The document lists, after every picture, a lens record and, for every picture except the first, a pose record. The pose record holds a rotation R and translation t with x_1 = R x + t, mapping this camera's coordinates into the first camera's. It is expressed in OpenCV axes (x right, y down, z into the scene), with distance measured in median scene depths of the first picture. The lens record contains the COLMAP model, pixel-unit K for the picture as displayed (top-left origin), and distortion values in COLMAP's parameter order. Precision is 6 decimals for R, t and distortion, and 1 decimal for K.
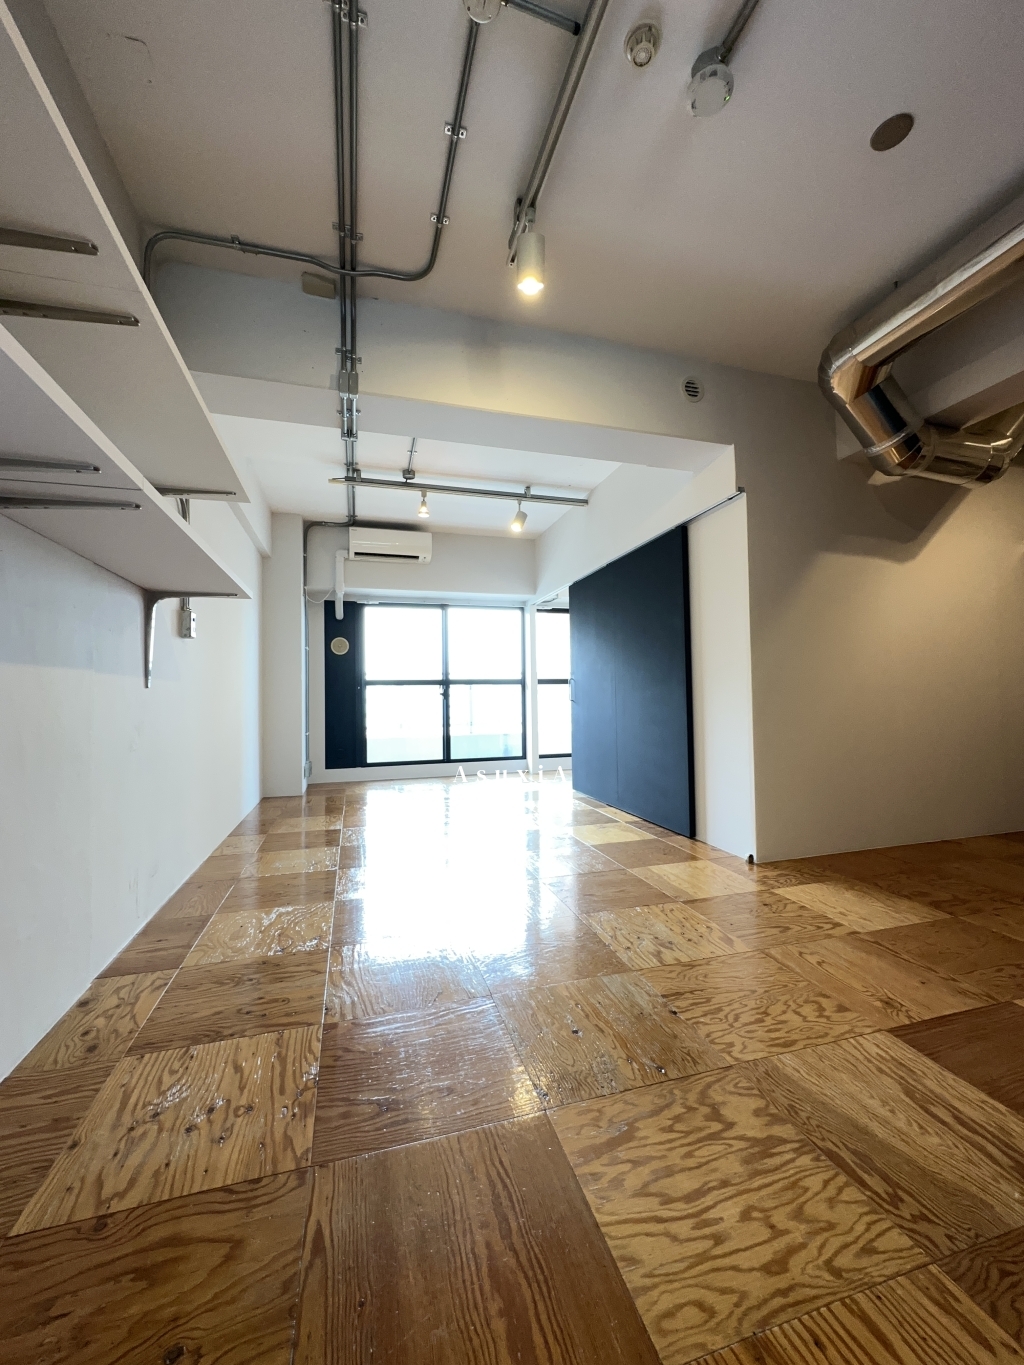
lens RADIAL K [[549.5, 0, 512.8], [0, 549.5, 685.6], [0, 0, 1]] dist [0.001444, -0.000051]
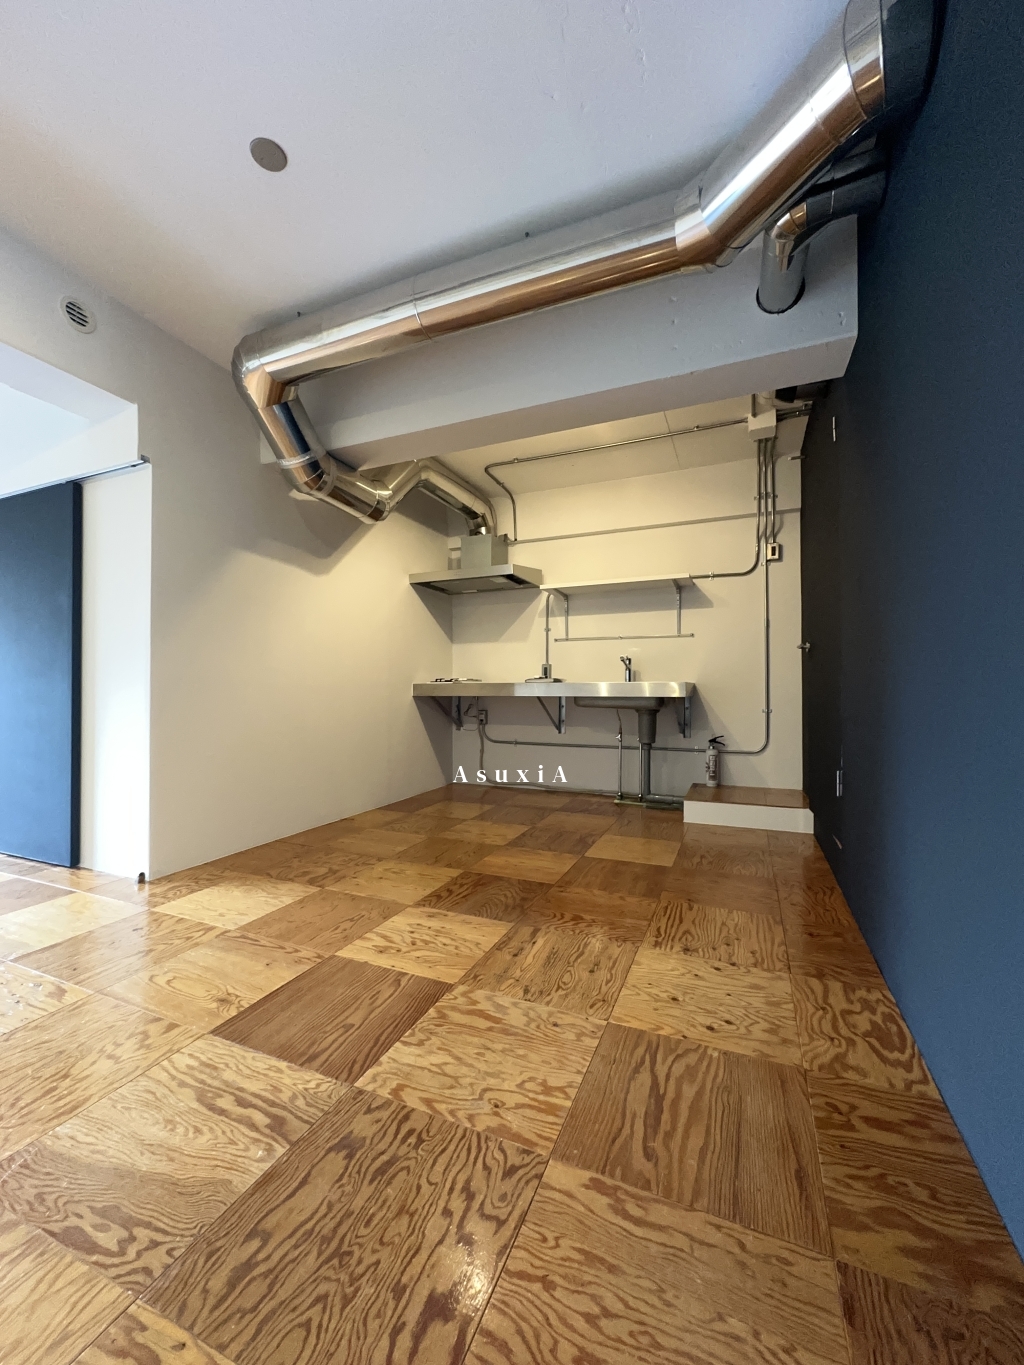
lens RADIAL K [[549.5, 0, 516.4], [0, 549.5, 685.7], [0, 0, 1]] dist [0.001444, -0.000051]
pose [[0.635806, 0.021175, 0.771558, 0.146204], [-0.025711, 0.999650, -0.006247, -0.004452], [-0.771420, -0.015866, 0.636128, -0.028984]]
